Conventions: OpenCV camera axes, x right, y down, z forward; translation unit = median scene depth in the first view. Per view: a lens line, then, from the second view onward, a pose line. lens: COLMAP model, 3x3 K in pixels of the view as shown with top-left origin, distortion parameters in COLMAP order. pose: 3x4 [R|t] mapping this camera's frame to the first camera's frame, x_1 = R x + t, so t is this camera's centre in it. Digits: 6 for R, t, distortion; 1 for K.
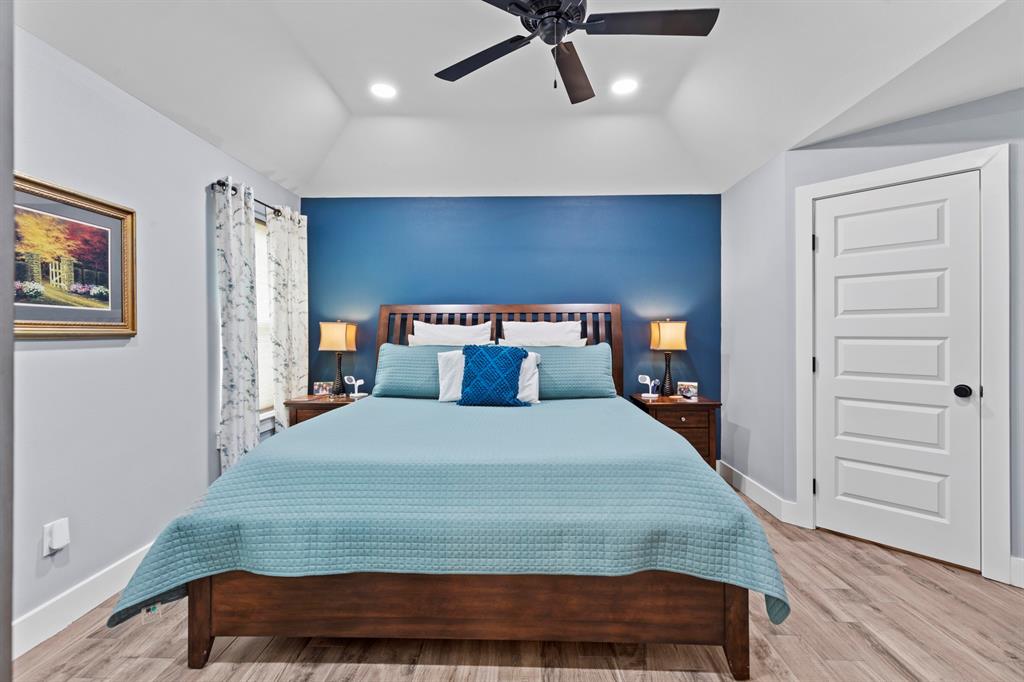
lens RADIAL K [[461.7, 0, 508.7], [0, 461.7, 334.2], [0, 0, 1]] dist [0.006715, -0.001511]
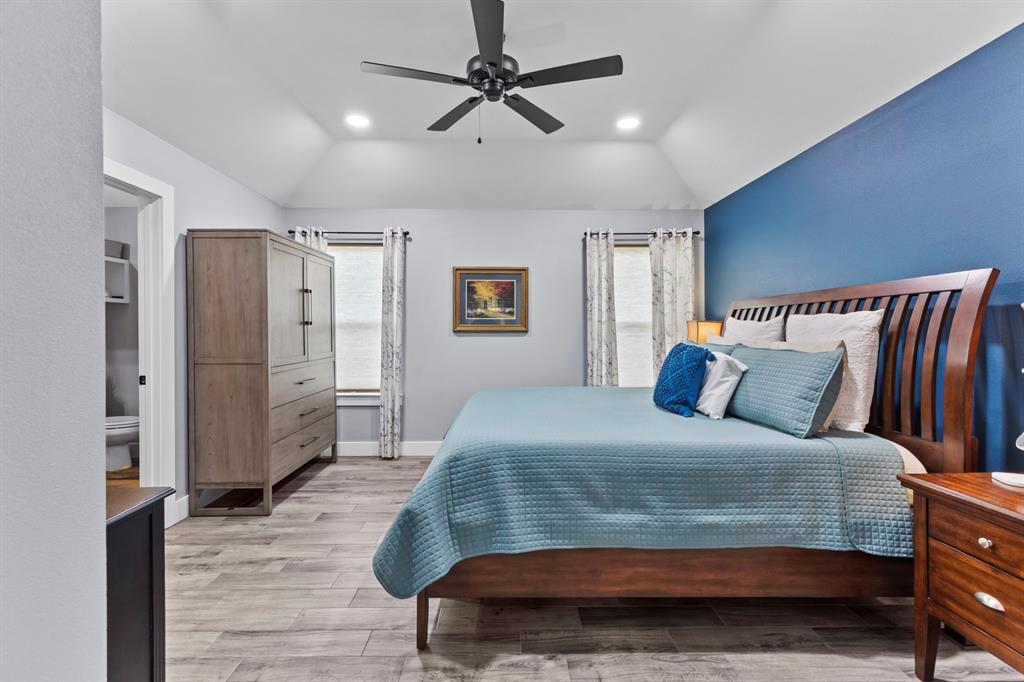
lens RADIAL K [[461.7, 0, 511.1], [0, 461.7, 333.6], [0, 0, 1]] dist [0.006715, -0.001511]
pose [[0.051010, 0.011624, -0.998631, 1.226273], [-0.002747, 0.999930, 0.011499, -0.009181], [0.998694, 0.002156, 0.051038, 0.876673]]
